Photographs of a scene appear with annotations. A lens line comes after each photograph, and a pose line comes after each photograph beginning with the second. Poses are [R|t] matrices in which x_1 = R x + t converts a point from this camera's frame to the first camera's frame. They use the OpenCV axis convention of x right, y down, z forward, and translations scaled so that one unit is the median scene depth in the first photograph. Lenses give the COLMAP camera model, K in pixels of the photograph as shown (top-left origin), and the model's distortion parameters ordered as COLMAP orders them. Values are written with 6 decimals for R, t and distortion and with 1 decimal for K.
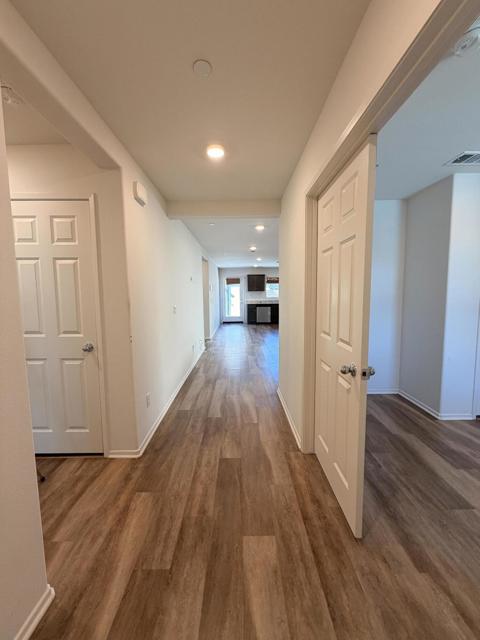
lens RADIAL K [[254.8, 0, 238.3], [0, 254.8, 317.3], [0, 0, 1]] dist [-0.001499, -0.000094]
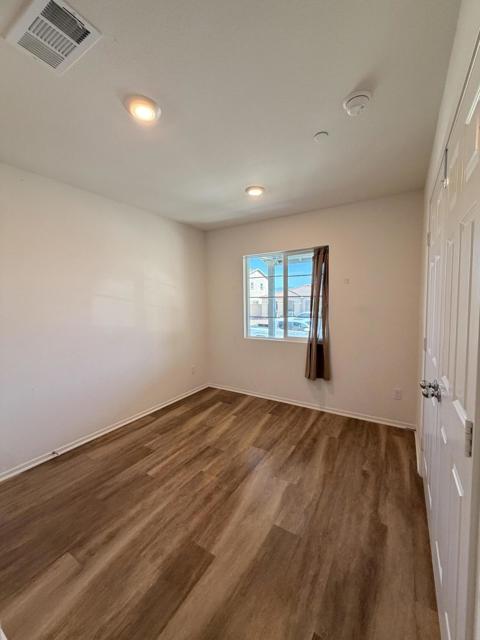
lens RADIAL K [[254.8, 0, 238.3], [0, 254.8, 317.3], [0, 0, 1]] dist [-0.001499, -0.000094]
pose [[-0.843433, -0.011397, 0.537113, 0.433466], [0.071570, 0.988480, 0.133361, -0.167097], [-0.532445, 0.150922, -0.832901, 1.491568]]
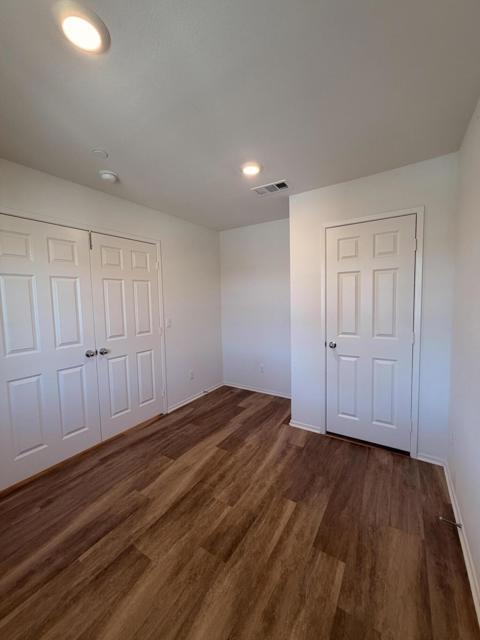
lens RADIAL K [[254.8, 0, 238.3], [0, 254.8, 317.3], [0, 0, 1]] dist [-0.001499, -0.000094]
pose [[0.839283, 0.035218, -0.542553, 1.653878], [-0.037762, 0.999266, 0.006450, -0.062982], [0.542382, 0.015075, 0.839997, -0.020670]]
